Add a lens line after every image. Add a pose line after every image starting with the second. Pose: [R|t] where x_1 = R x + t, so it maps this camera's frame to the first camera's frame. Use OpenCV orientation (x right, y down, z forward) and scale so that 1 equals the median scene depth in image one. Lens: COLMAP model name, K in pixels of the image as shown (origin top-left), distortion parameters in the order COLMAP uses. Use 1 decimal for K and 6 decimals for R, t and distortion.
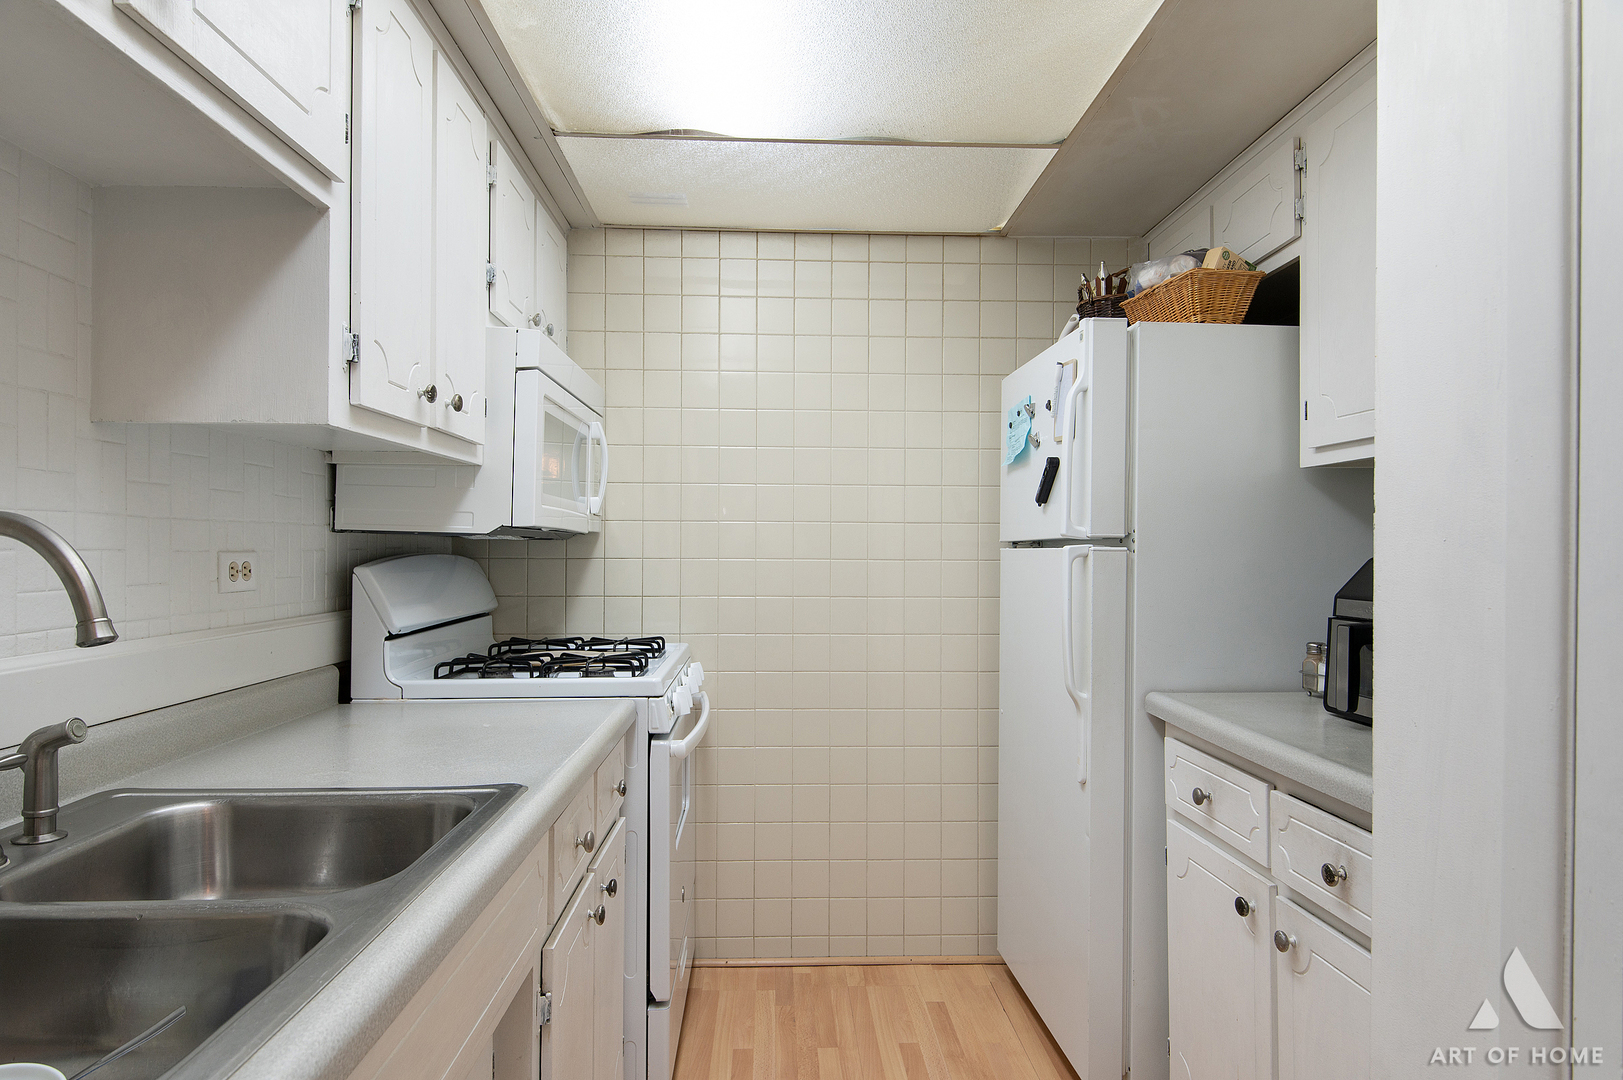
lens RADIAL K [[963.9, 0, 809.1], [0, 963.9, 547.6], [0, 0, 1]] dist [0.016532, -0.016027]
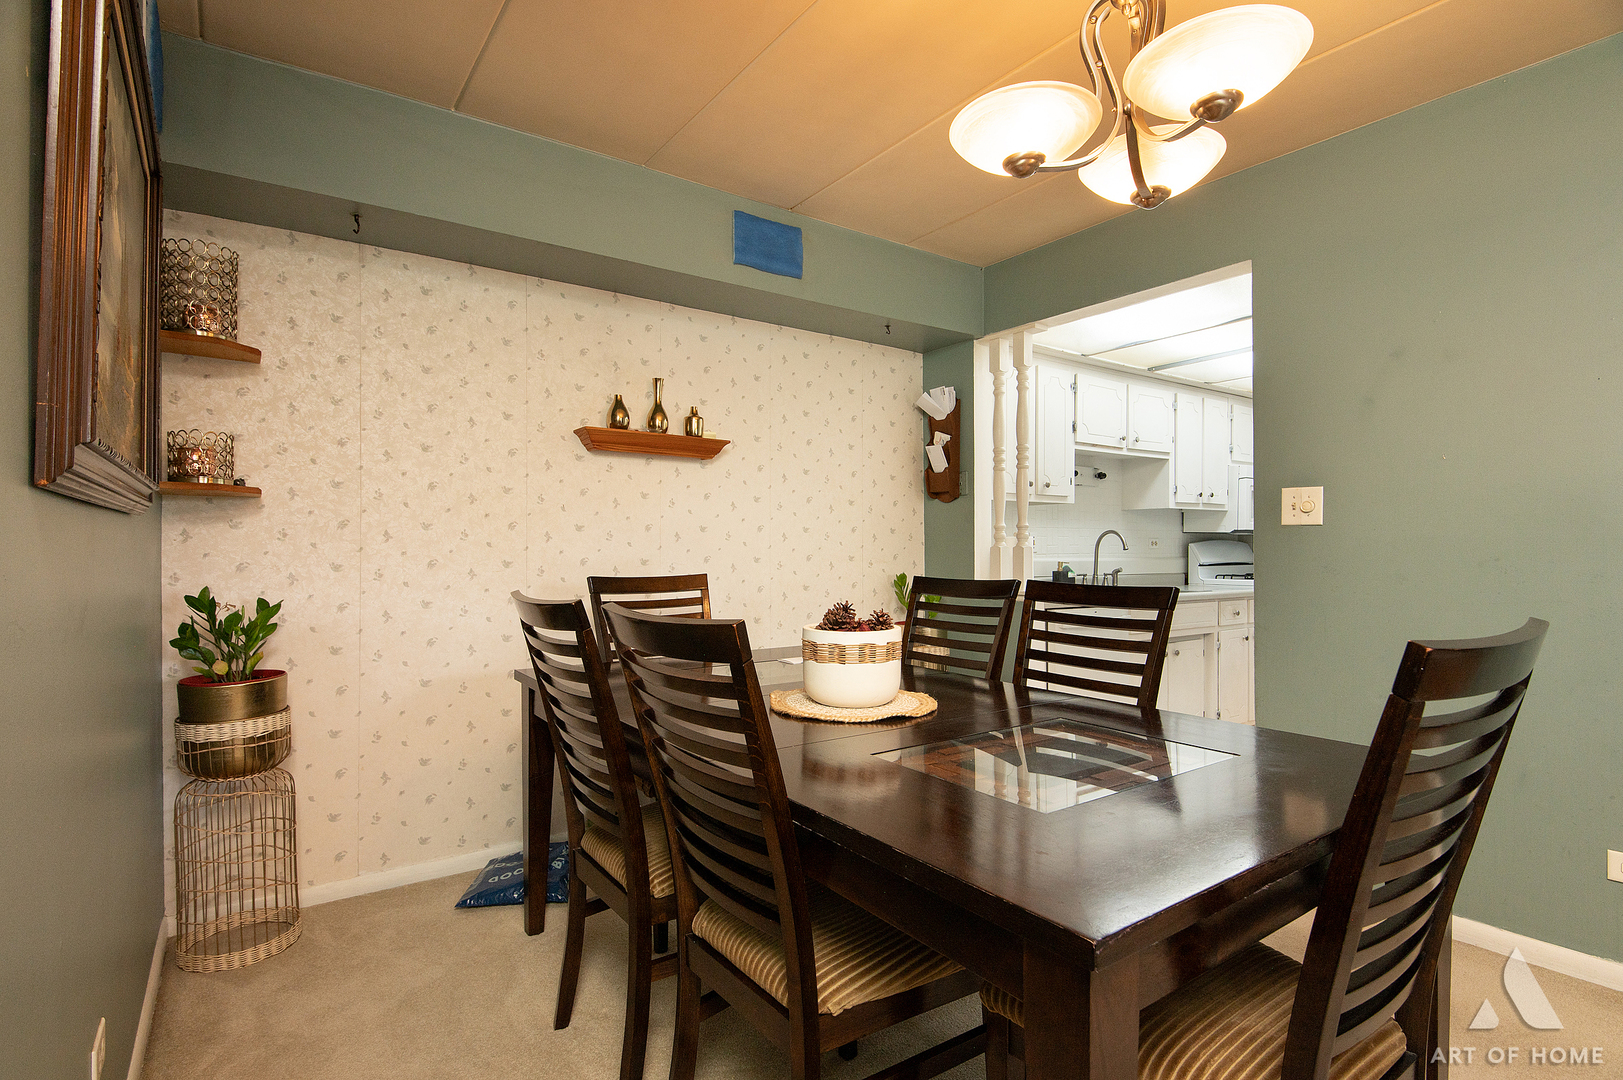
lens RADIAL K [[830.1, 0, 809.3], [0, 830.1, 525.8], [0, 0, 1]] dist [0.037262, -0.002445]
pose [[0.568331, -0.023380, -0.822468, 1.075116], [0.000518, 0.999606, -0.028057, 0.037185], [0.822800, 0.015520, 0.568119, -1.587878]]
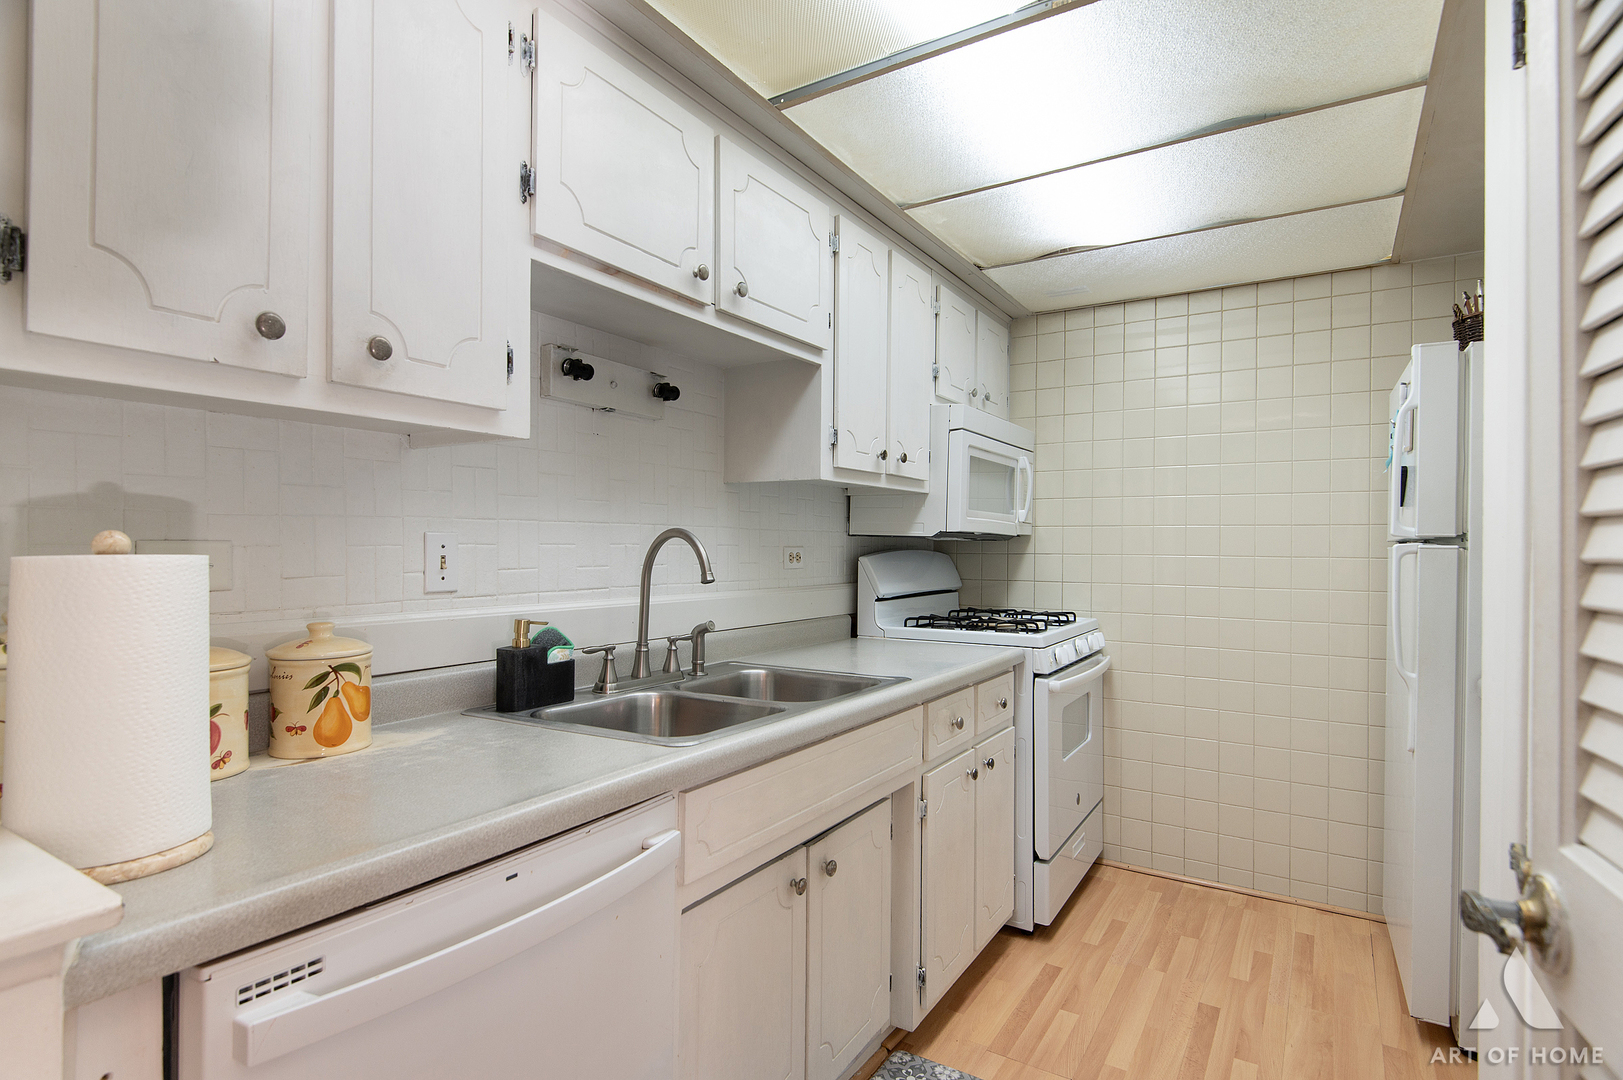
lens RADIAL K [[830.1, 0, 810.9], [0, 830.1, 540.7], [0, 0, 1]] dist [0.037262, -0.002445]
pose [[0.830516, -0.002308, -0.556990, 0.247780], [-0.002541, 0.999965, -0.007932, 0.003563], [0.556989, 0.008003, 0.830481, -0.228006]]
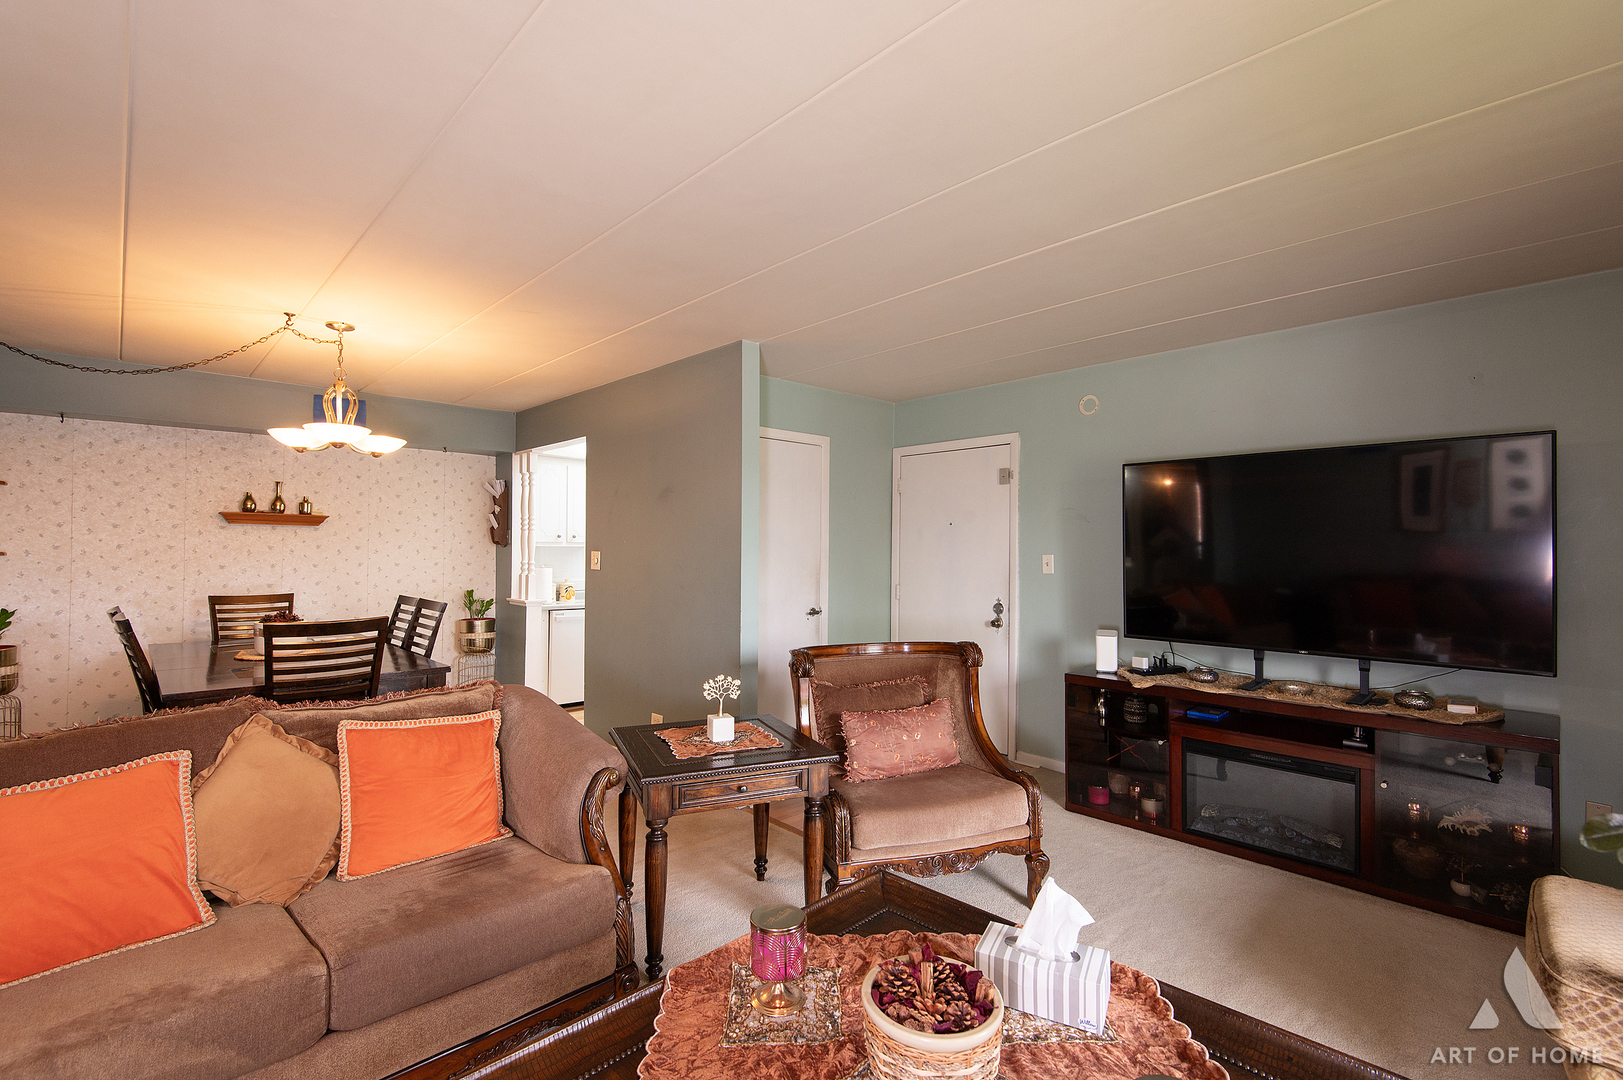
lens RADIAL K [[724.0, 0, 781.1], [0, 724.0, 530.9], [0, 0, 1]] dist [0.010542, -0.000967]
pose [[0.659469, -0.018363, -0.751507, 2.629883], [-0.003769, 0.999608, -0.027733, -0.063151], [0.751722, 0.021121, 0.659142, -1.258930]]
